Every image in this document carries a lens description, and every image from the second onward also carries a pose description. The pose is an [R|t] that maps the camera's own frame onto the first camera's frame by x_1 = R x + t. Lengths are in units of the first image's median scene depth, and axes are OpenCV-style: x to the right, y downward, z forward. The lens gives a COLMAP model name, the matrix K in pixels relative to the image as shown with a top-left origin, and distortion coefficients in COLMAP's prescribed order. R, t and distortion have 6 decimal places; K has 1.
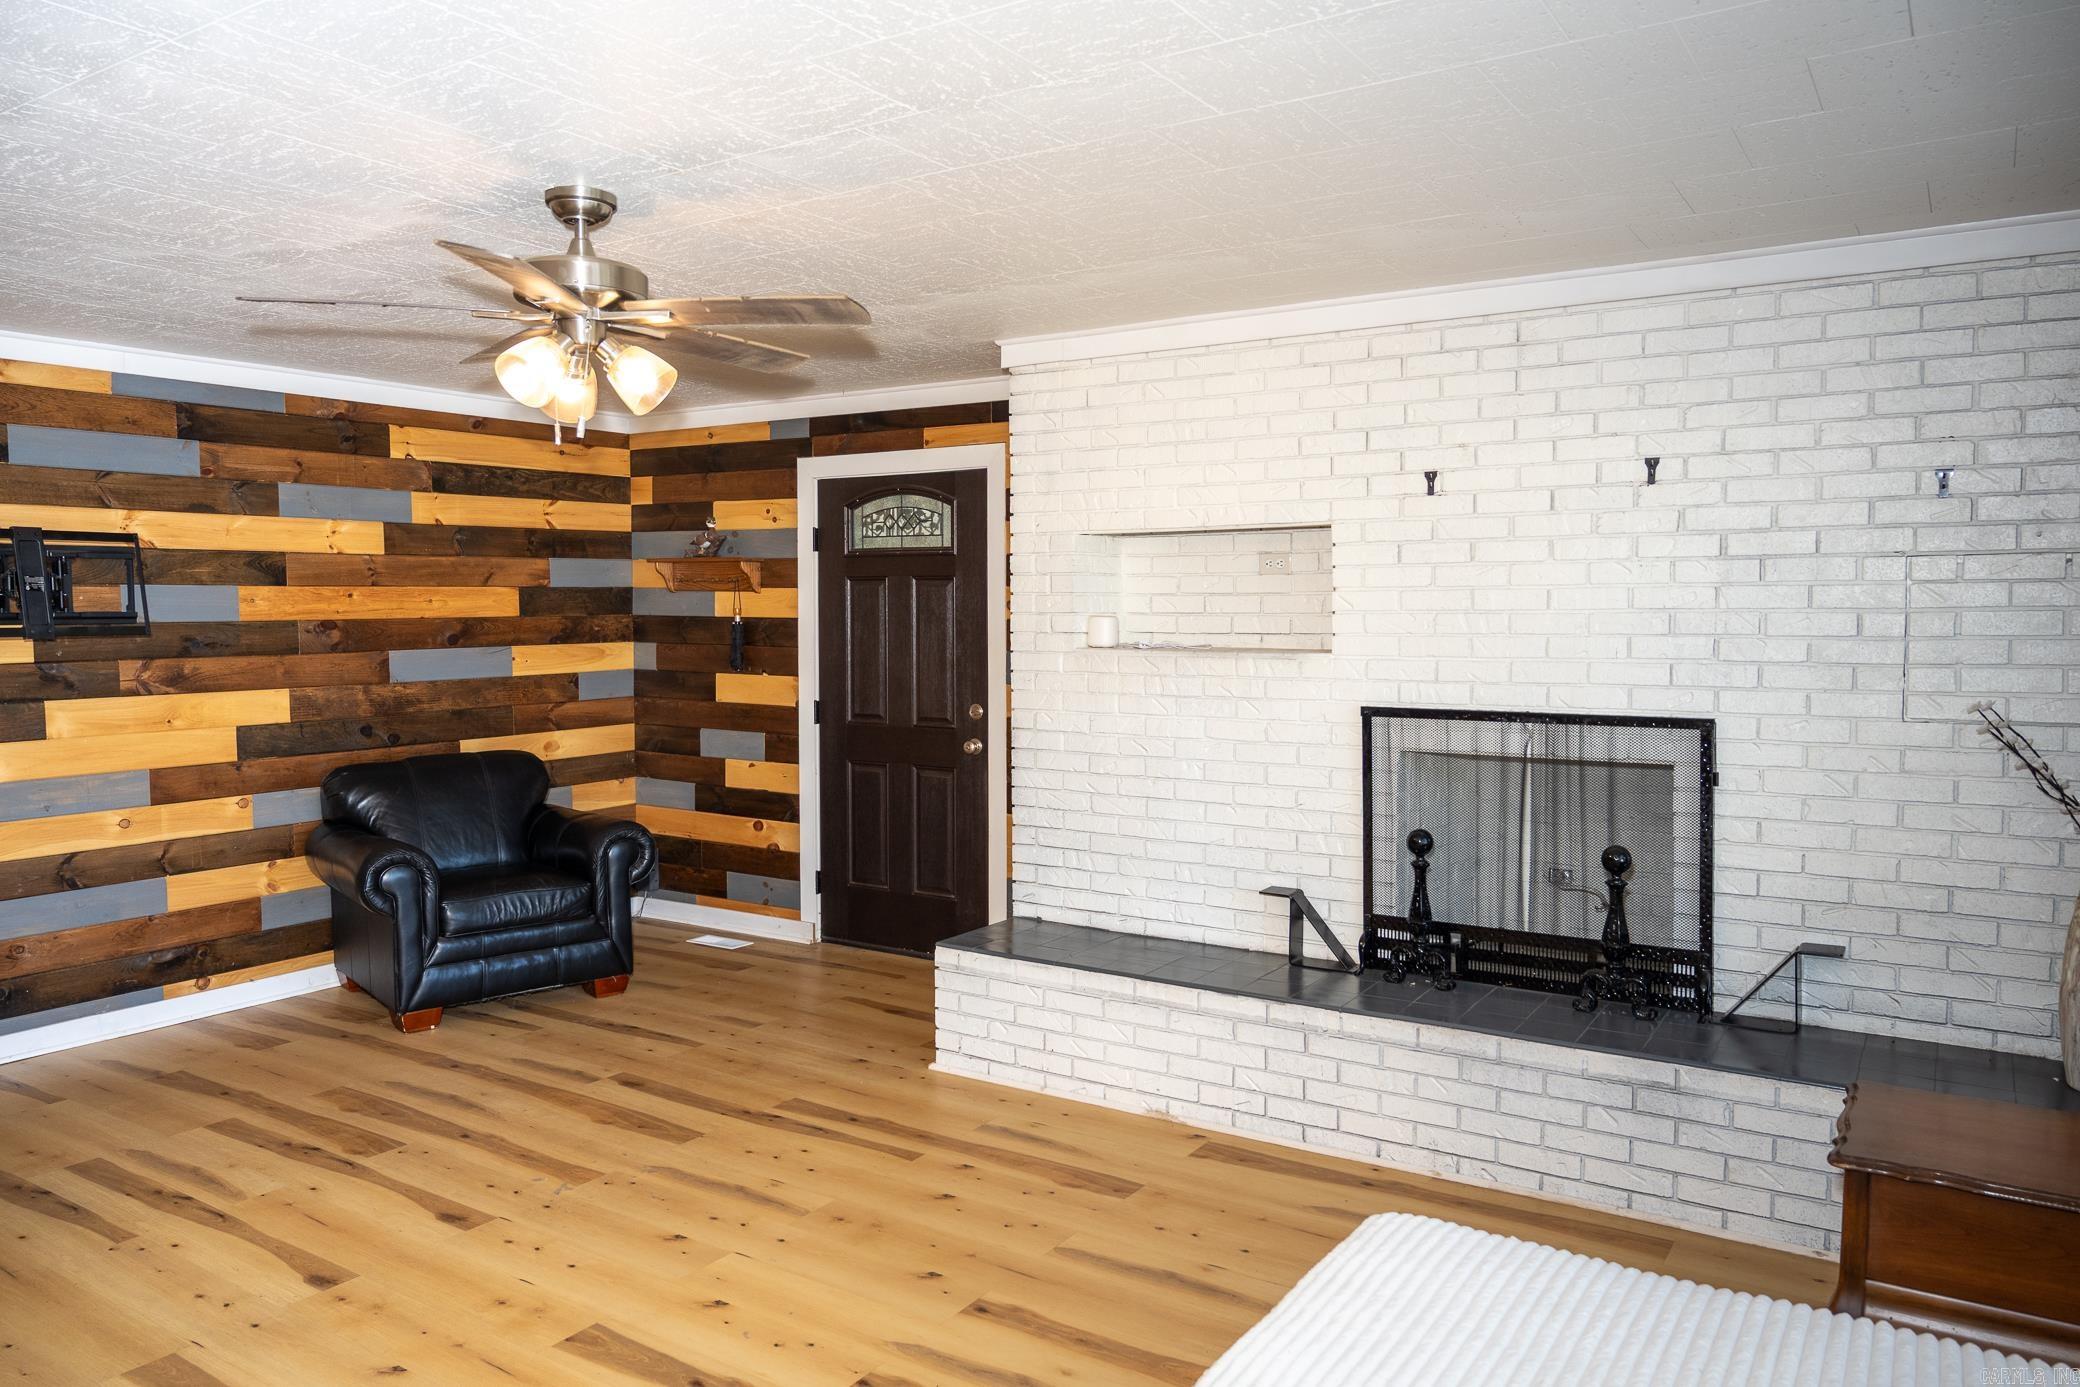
lens RADIAL K [[1451.1, 0, 1055.4], [0, 1451.1, 686.1], [0, 0, 1]] dist [-0.006263, -0.000142]
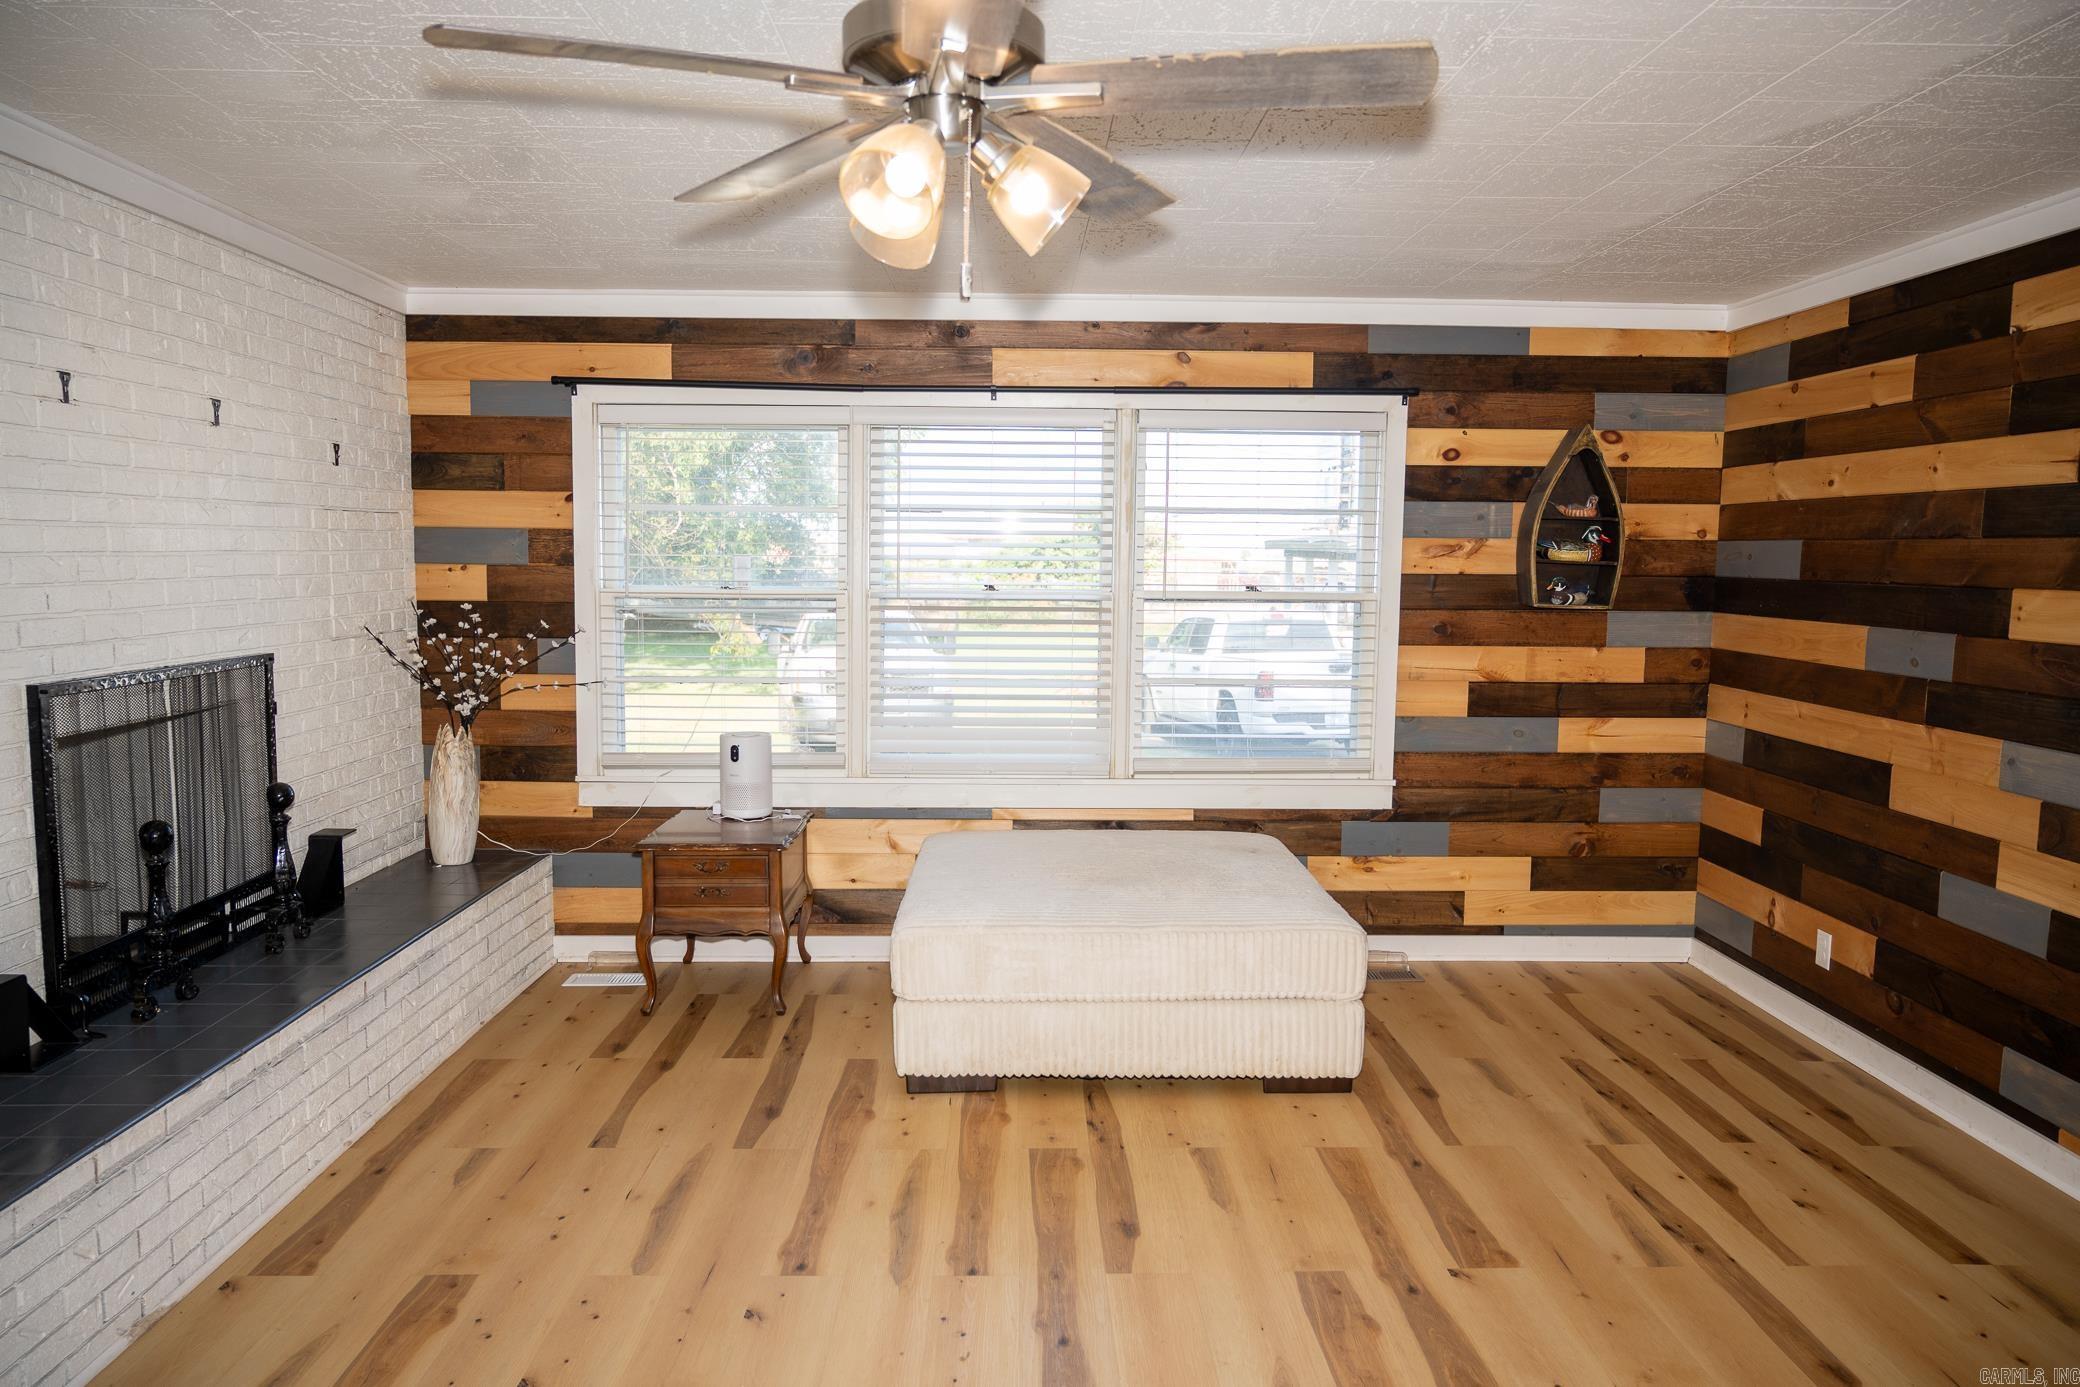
lens RADIAL K [[1381.0, 0, 1042.3], [0, 1381.0, 695.0], [0, 0, 1]] dist [-0.007633, 0.002214]
pose [[-0.561452, -0.085996, 0.823029, -0.652705], [0.038721, 0.990766, 0.129936, -0.052492], [-0.826603, 0.104822, -0.552938, 0.993491]]
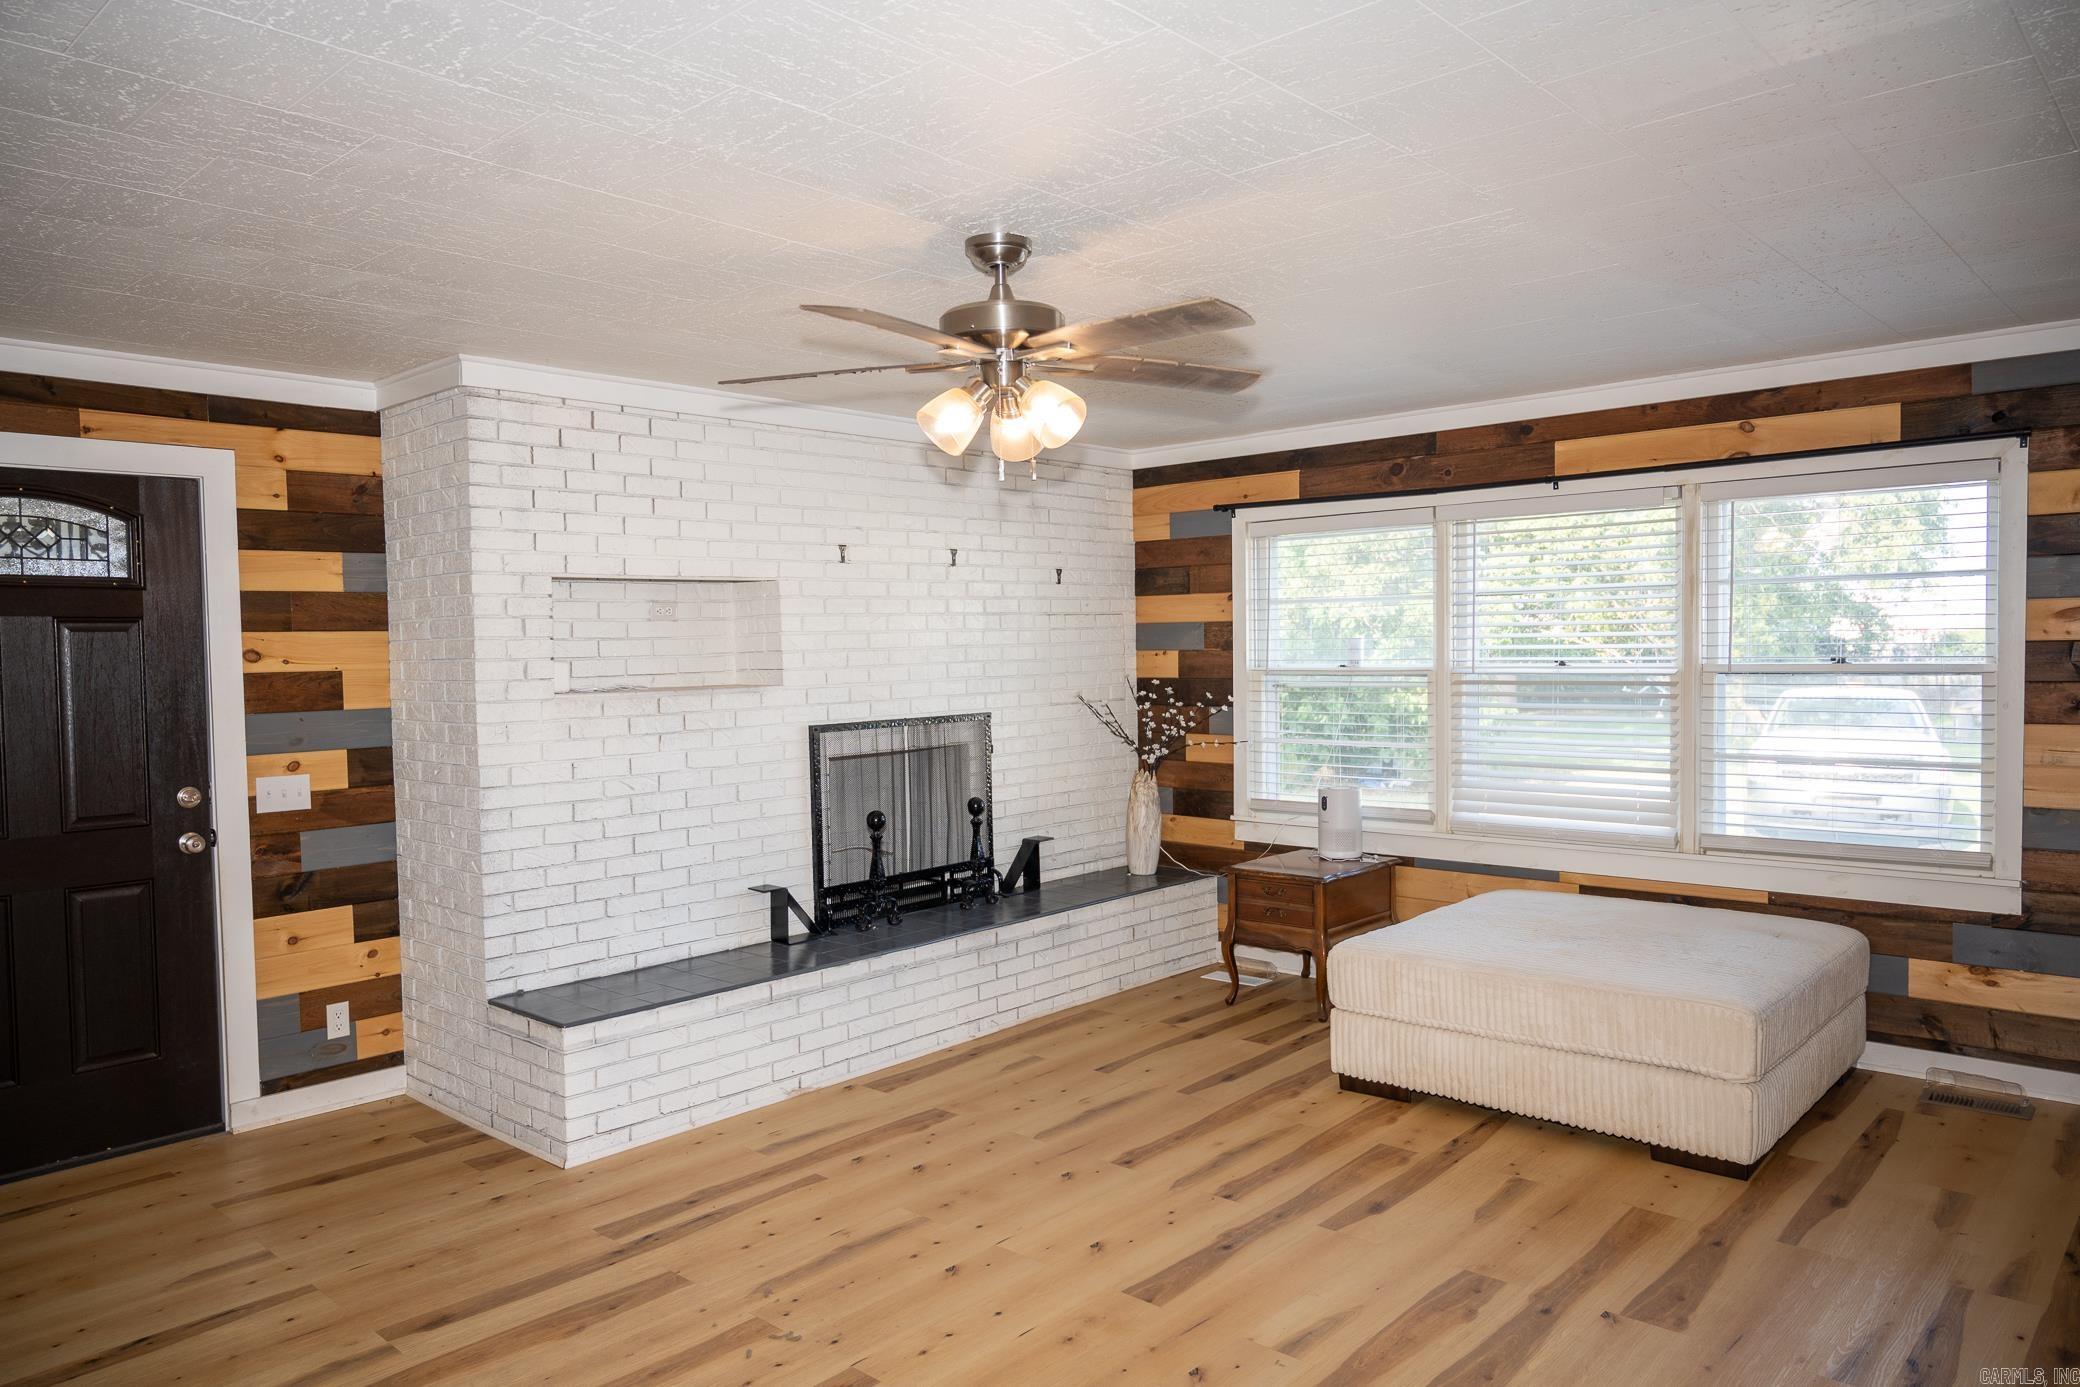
lens RADIAL K [[1381.0, 0, 1042.3], [0, 1381.0, 695.0], [0, 0, 1]] dist [-0.007633, 0.002214]
pose [[0.162576, -0.038342, 0.985951, -0.968357], [0.074062, 0.996900, 0.026555, -0.030597], [-0.983913, 0.068704, 0.164912, 0.619975]]
